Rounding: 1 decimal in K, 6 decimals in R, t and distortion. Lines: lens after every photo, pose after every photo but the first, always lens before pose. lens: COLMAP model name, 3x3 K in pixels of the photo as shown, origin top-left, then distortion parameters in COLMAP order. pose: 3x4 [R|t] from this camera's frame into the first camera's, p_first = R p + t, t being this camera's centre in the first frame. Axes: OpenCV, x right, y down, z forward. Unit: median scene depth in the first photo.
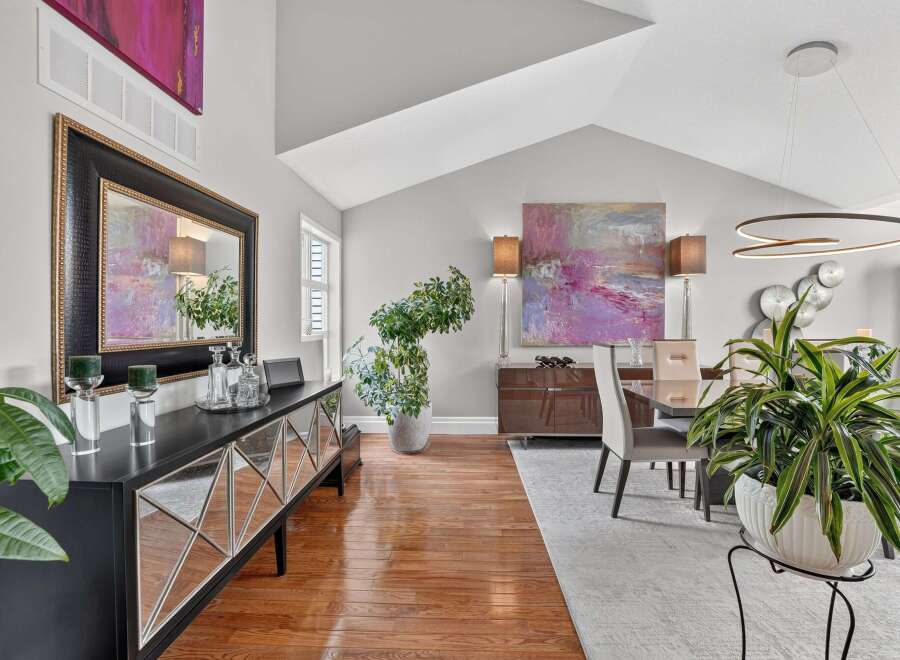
lens RADIAL K [[405.5, 0, 450.3], [0, 405.5, 327.8], [0, 0, 1]] dist [-0.022612, 0.001271]
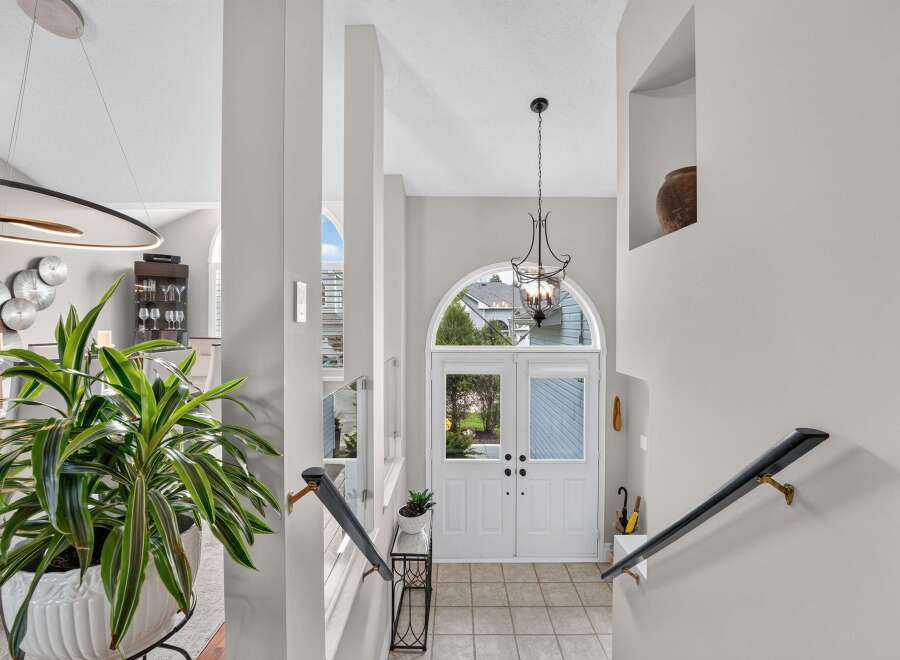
lens RADIAL K [[405.5, 0, 450.3], [0, 405.5, 327.8], [0, 0, 1]] dist [-0.022612, 0.001271]
pose [[-0.022153, -0.003096, 0.999750, 0.041956], [0.008929, 0.999955, 0.003294, -0.001178], [-0.999715, 0.009000, -0.022125, 0.124793]]
